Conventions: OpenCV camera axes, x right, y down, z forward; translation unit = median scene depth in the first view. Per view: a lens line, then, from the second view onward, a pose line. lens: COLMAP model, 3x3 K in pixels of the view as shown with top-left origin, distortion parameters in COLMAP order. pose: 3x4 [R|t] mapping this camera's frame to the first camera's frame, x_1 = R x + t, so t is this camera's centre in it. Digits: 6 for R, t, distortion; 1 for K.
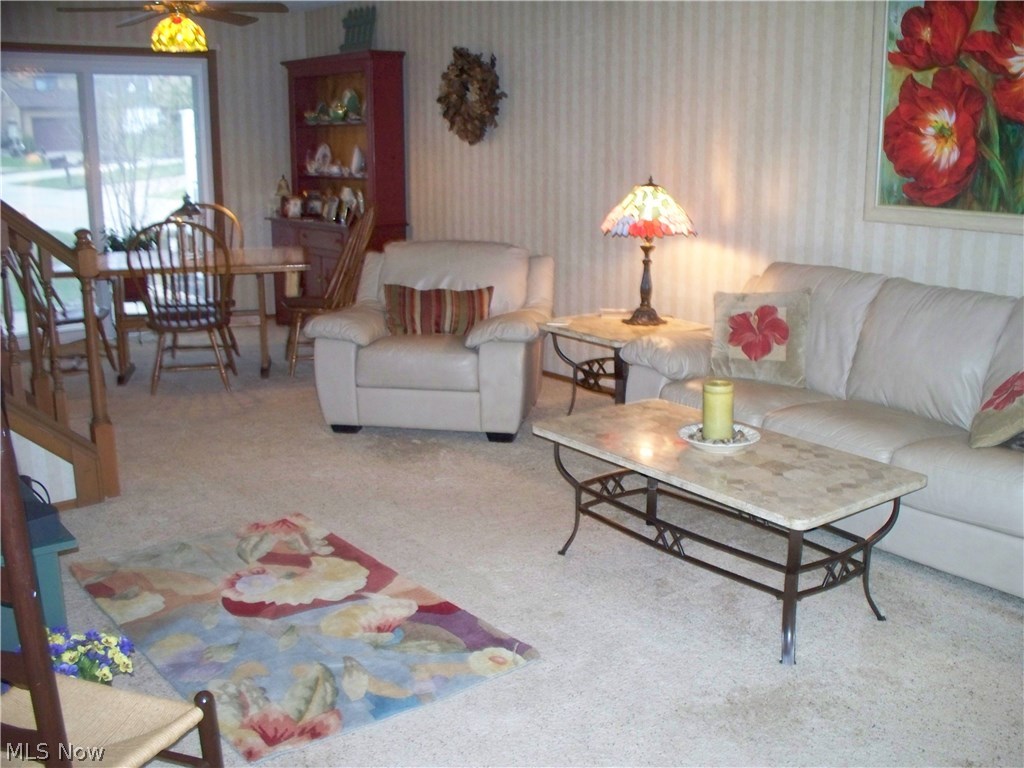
lens RADIAL K [[1071.4, 0, 513.8], [0, 1071.4, 389.0], [0, 0, 1]] dist [-0.183011, 0.194265]
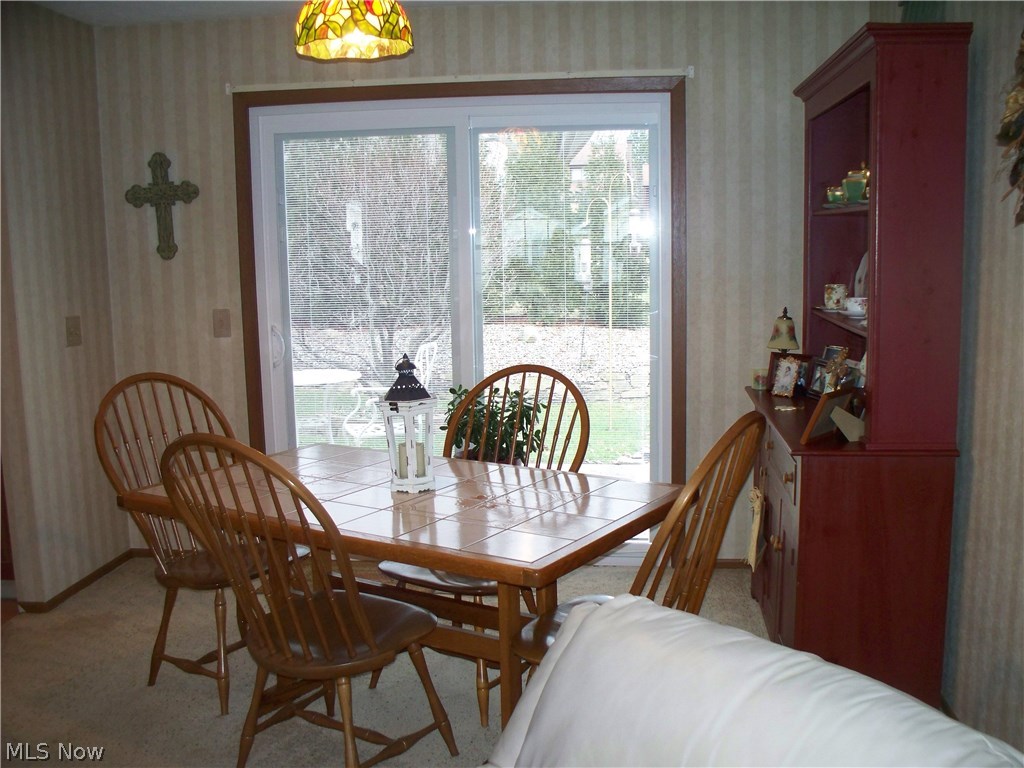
lens RADIAL K [[1071.4, 0, 513.8], [0, 1071.4, 389.0], [0, 0, 1]] dist [-0.183011, 0.194265]
pose [[0.729983, 0.086032, -0.678029, 0.036820], [-0.142571, 0.989390, -0.027956, -0.133889], [0.668430, 0.117075, 0.734503, 0.550057]]
